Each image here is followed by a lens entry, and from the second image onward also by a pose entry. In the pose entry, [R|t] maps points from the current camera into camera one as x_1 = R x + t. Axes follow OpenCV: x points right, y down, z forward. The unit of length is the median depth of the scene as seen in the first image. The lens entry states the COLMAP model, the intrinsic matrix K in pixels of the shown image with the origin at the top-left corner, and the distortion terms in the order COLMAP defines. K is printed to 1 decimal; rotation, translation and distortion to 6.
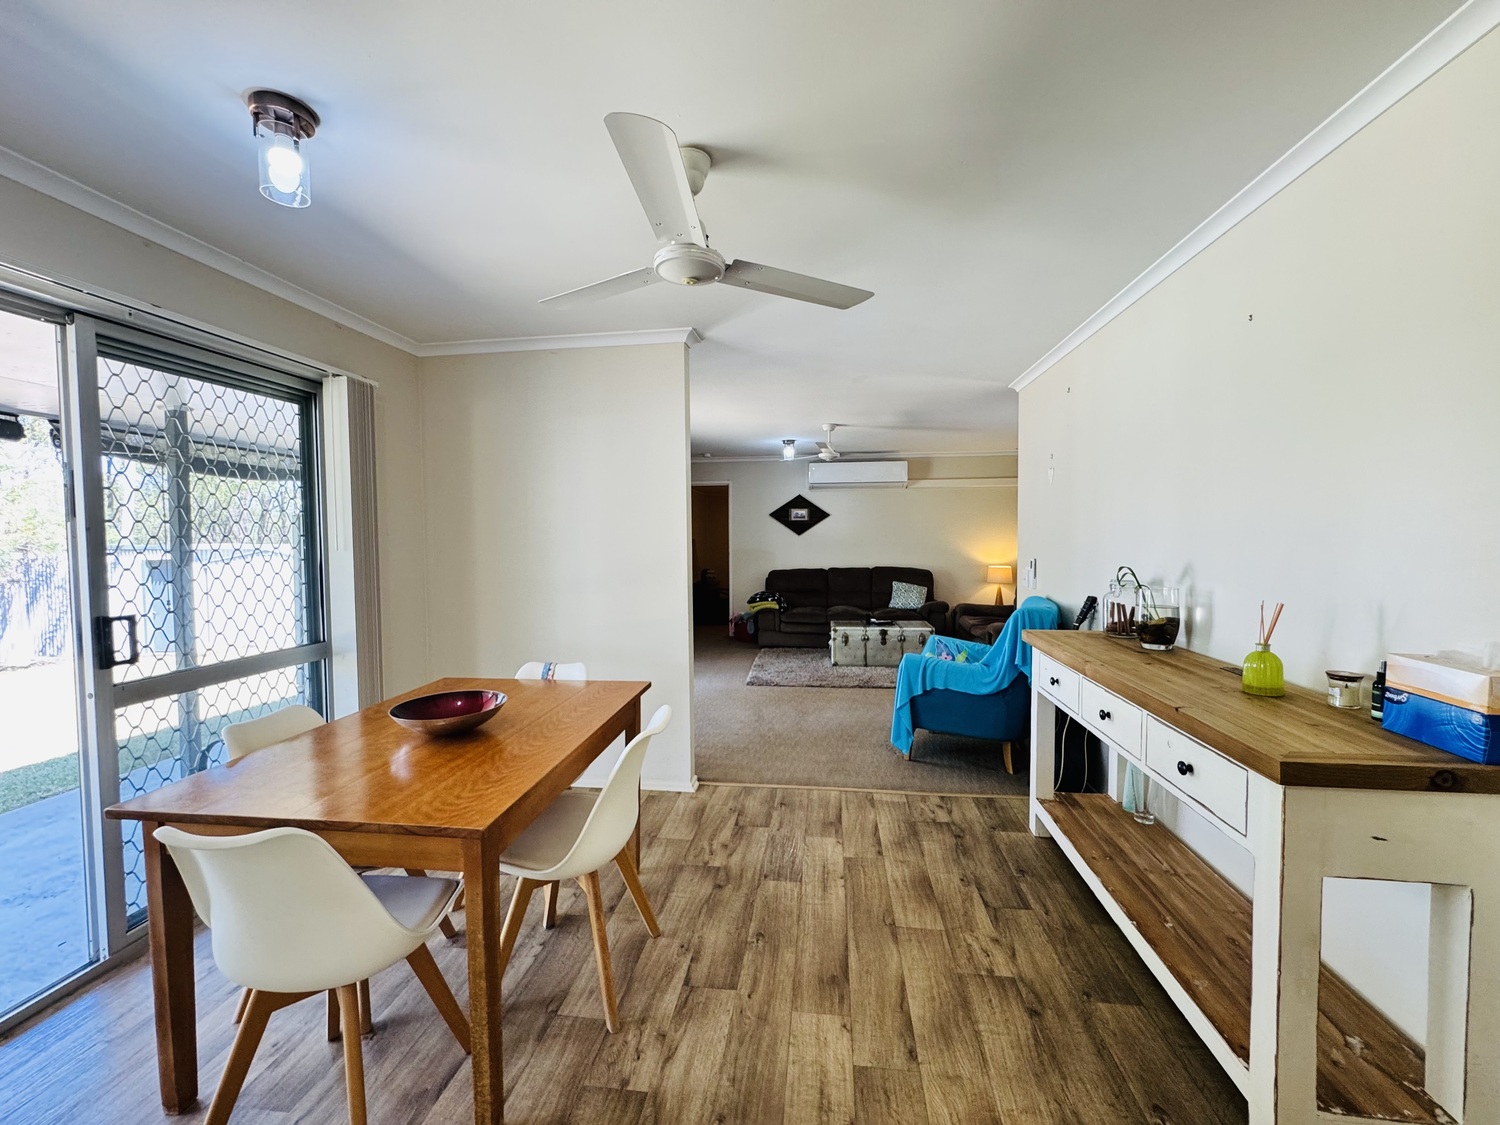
lens RADIAL K [[601.0, 0, 751.4], [0, 601.0, 562.0], [0, 0, 1]] dist [-0.002242, 0.000116]
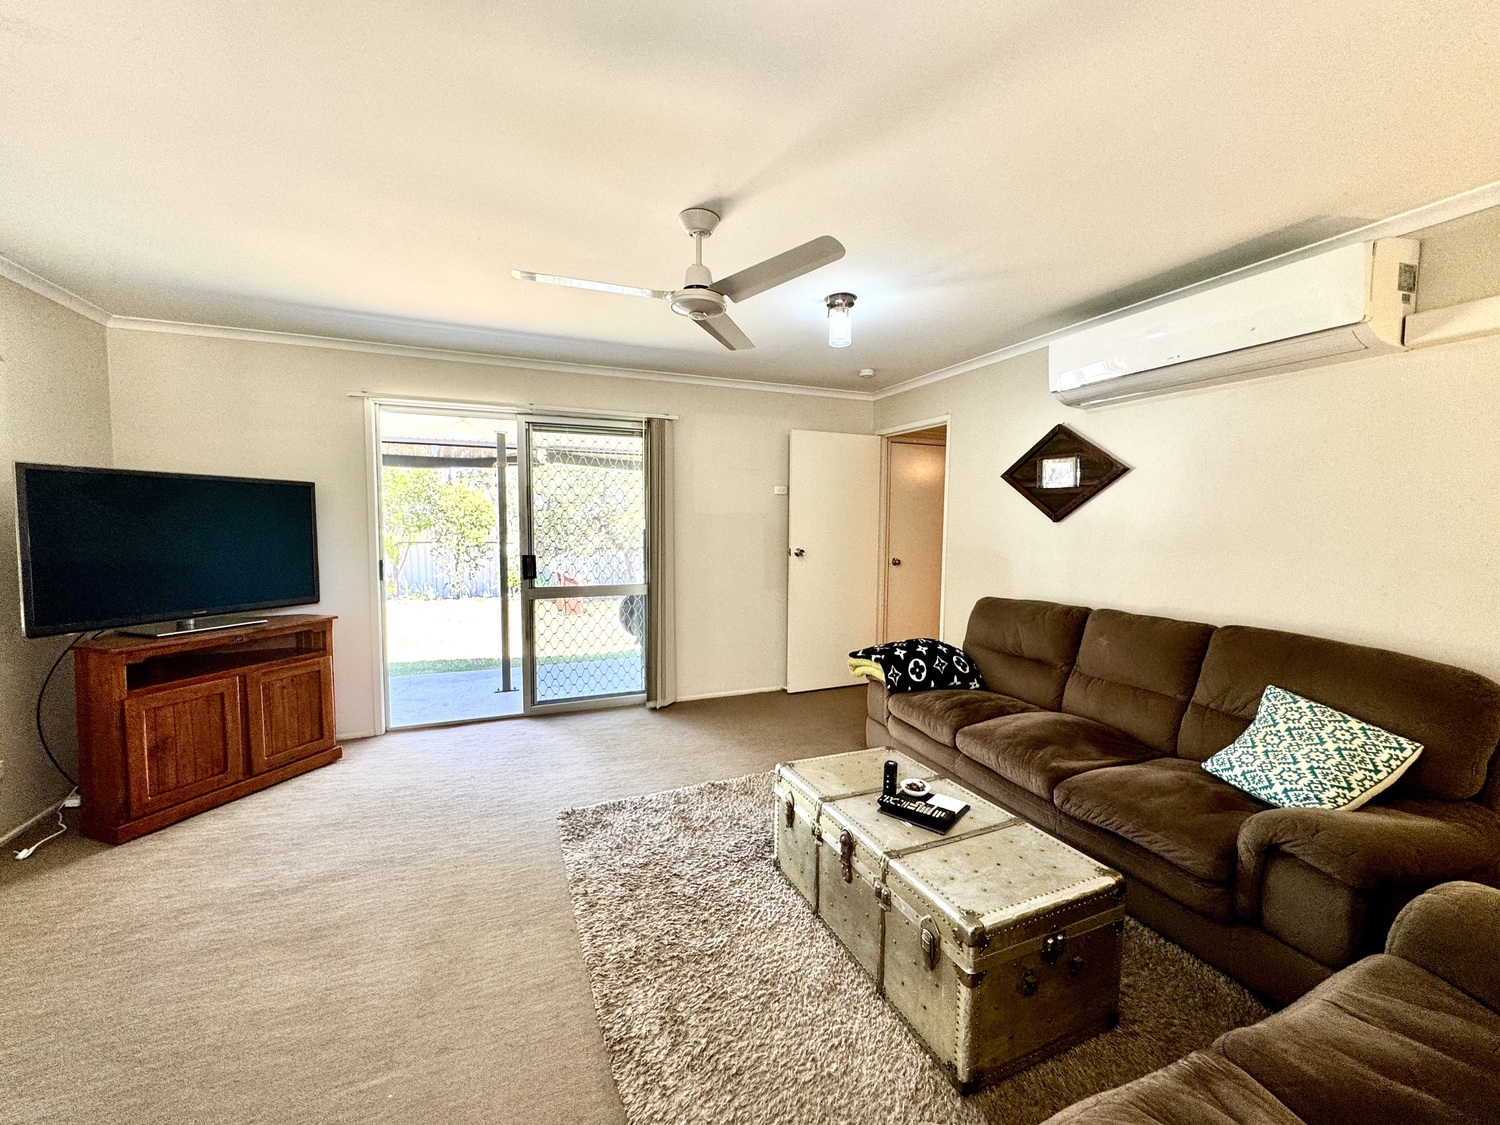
lens RADIAL K [[601.0, 0, 754.6], [0, 601.0, 564.3], [0, 0, 1]] dist [-0.002242, 0.000116]
pose [[0.498952, 0.075956, -0.863295, 0.983490], [-0.049335, 0.997026, 0.059208, -0.085703], [0.865224, 0.013049, 0.501215, 1.759318]]
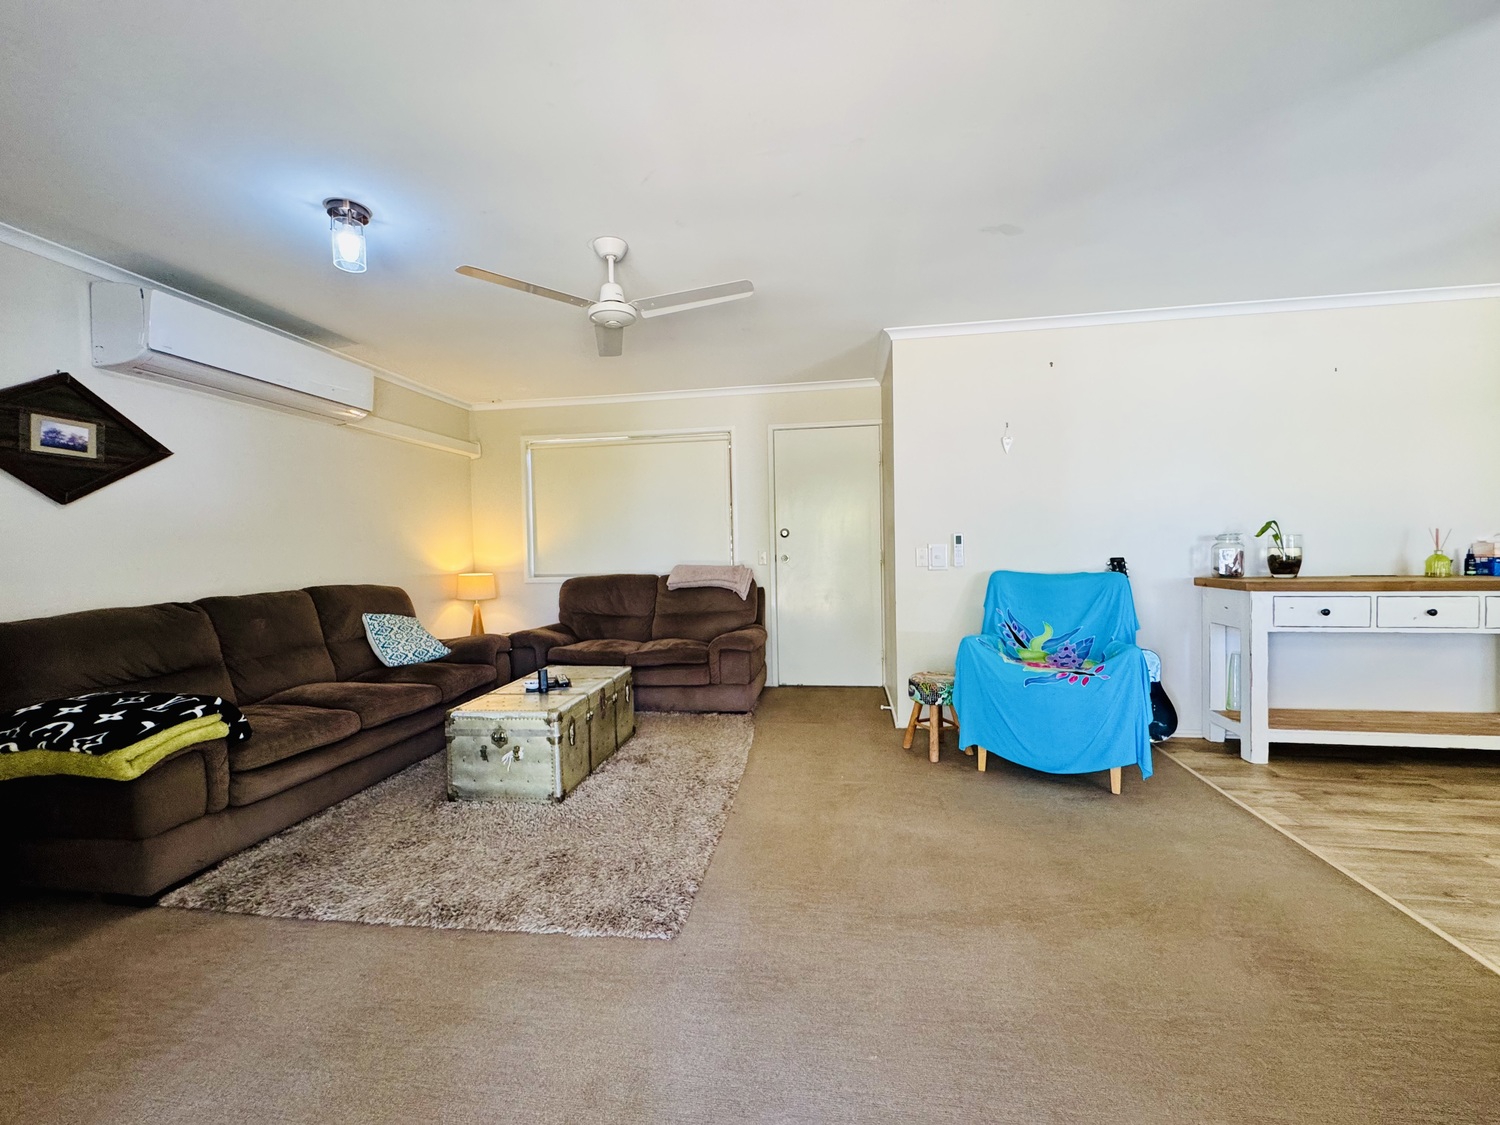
lens RADIAL K [[601.0, 0, 751.1], [0, 601.0, 563.3], [0, 0, 1]] dist [-0.002242, 0.000116]
pose [[0.025043, -0.022517, 0.999433, -0.636275], [0.063793, 0.997745, 0.020880, 0.005118], [-0.997649, 0.063234, 0.026423, 1.861501]]
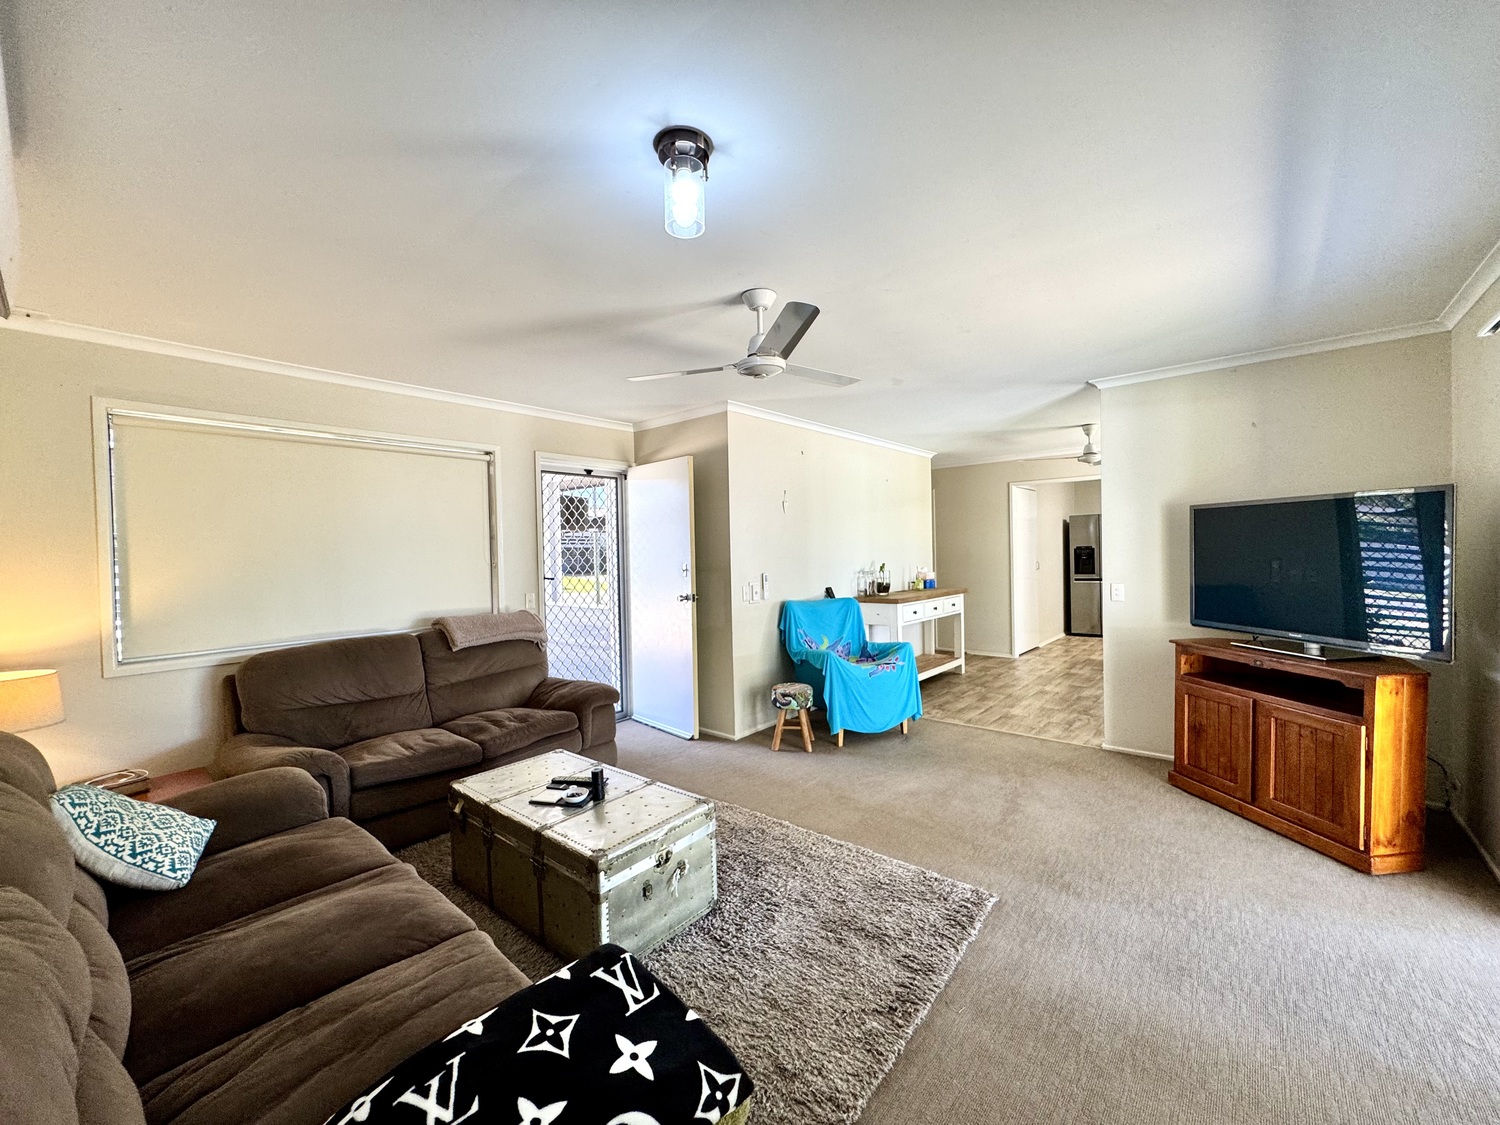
lens RADIAL K [[601.0, 0, 746.4], [0, 601.0, 562.7], [0, 0, 1]] dist [-0.002242, 0.000116]
pose [[-0.837303, 0.004187, 0.546724, -0.184546], [0.045533, 0.997031, 0.062099, -0.140830], [-0.544841, 0.076890, -0.835007, 2.867855]]
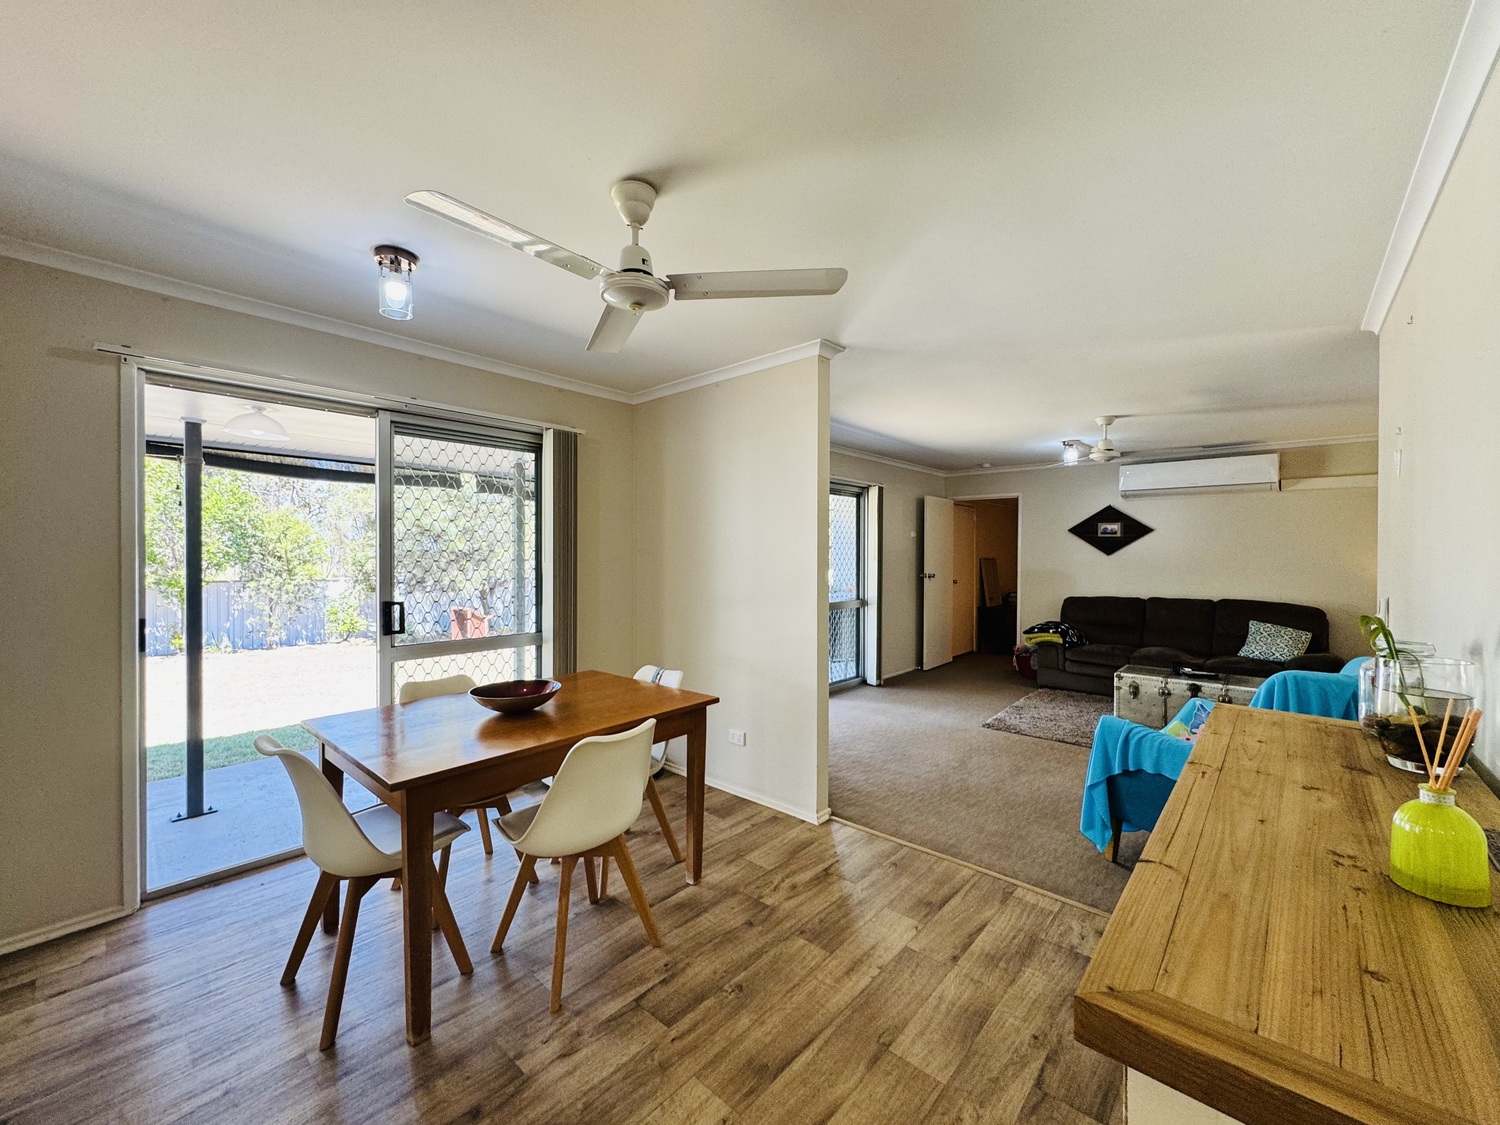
lens RADIAL K [[601.0, 0, 750.2], [0, 601.0, 560.0], [0, 0, 1]] dist [-0.002242, 0.000116]
pose [[0.824890, 0.017090, -0.565034, 0.401832], [-0.035341, 0.999147, -0.021375, -0.010994], [0.564187, 0.037601, 0.824791, 0.168819]]
